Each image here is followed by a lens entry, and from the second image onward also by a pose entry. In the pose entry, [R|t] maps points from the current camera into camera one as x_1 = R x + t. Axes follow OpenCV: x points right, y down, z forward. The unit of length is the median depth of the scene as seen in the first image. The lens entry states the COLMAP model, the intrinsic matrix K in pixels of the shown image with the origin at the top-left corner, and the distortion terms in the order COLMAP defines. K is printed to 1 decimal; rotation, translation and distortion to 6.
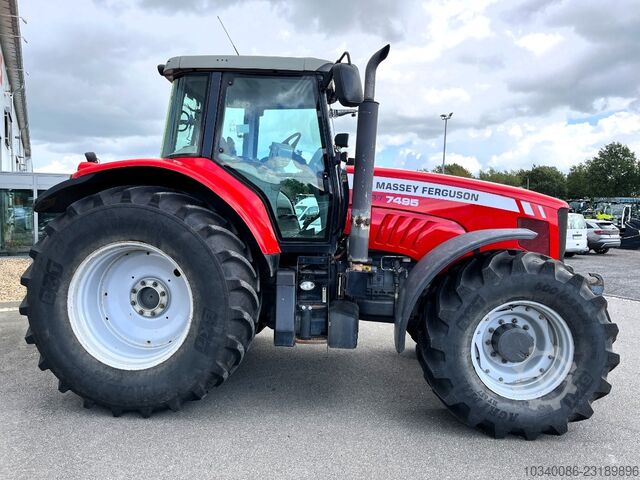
lens RADIAL K [[495.7, 0, 320.0], [0, 495.7, 240.0], [0, 0, 1]] dist [0.003590, -0.005666]
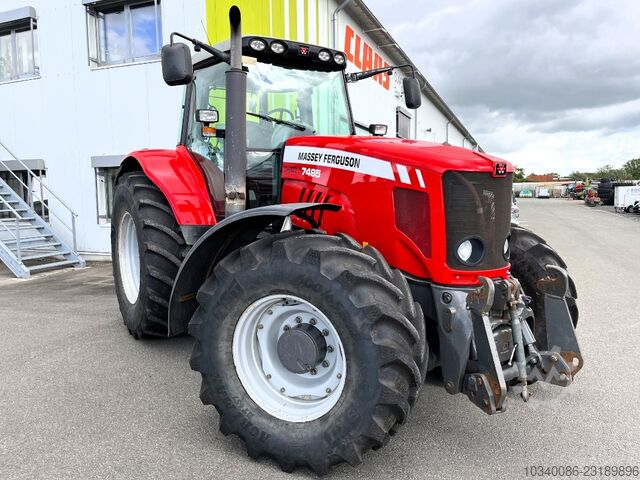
lens RADIAL K [[491.5, 0, 327.0], [0, 491.5, 244.6], [0, 0, 1]] dist [-0.001618, -0.002099]
pose [[0.638816, 0.063955, -0.766697, 0.887985], [-0.028075, 0.997813, 0.059841, -0.003085], [0.768847, -0.016702, 0.639214, 0.471102]]
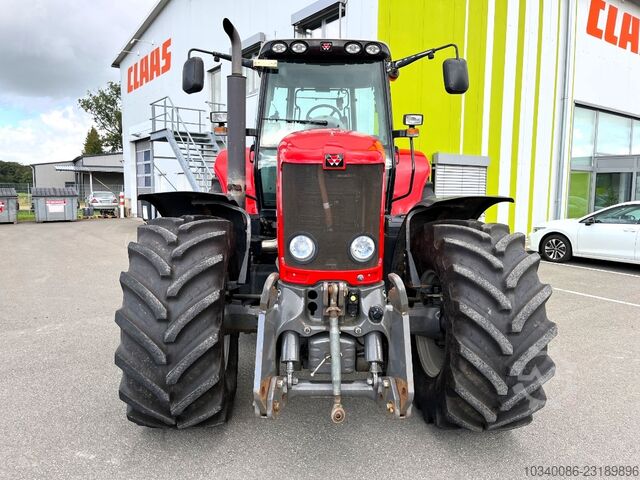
lens RADIAL K [[495.7, 0, 320.0], [0, 495.7, 240.0], [0, 0, 1]] dist [0.003590, -0.005666]
pose [[0.109696, 0.090366, -0.989849, 1.119679], [-0.072980, 0.993903, 0.082649, -0.022633], [0.991282, 0.063173, 0.115622, 0.985148]]
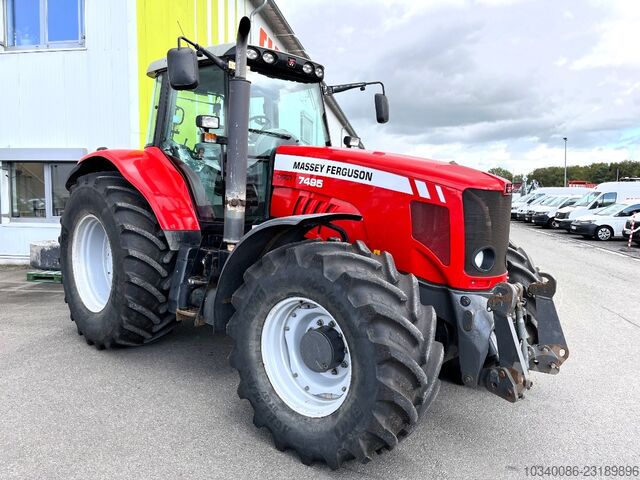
lens RADIAL K [[495.7, 0, 320.0], [0, 495.7, 240.0], [0, 0, 1]] dist [0.003590, -0.005666]
pose [[0.788333, 0.061322, -0.612185, 0.770196], [-0.046444, 0.998113, 0.040172, -0.008674], [0.613493, -0.003236, 0.789693, 0.291218]]
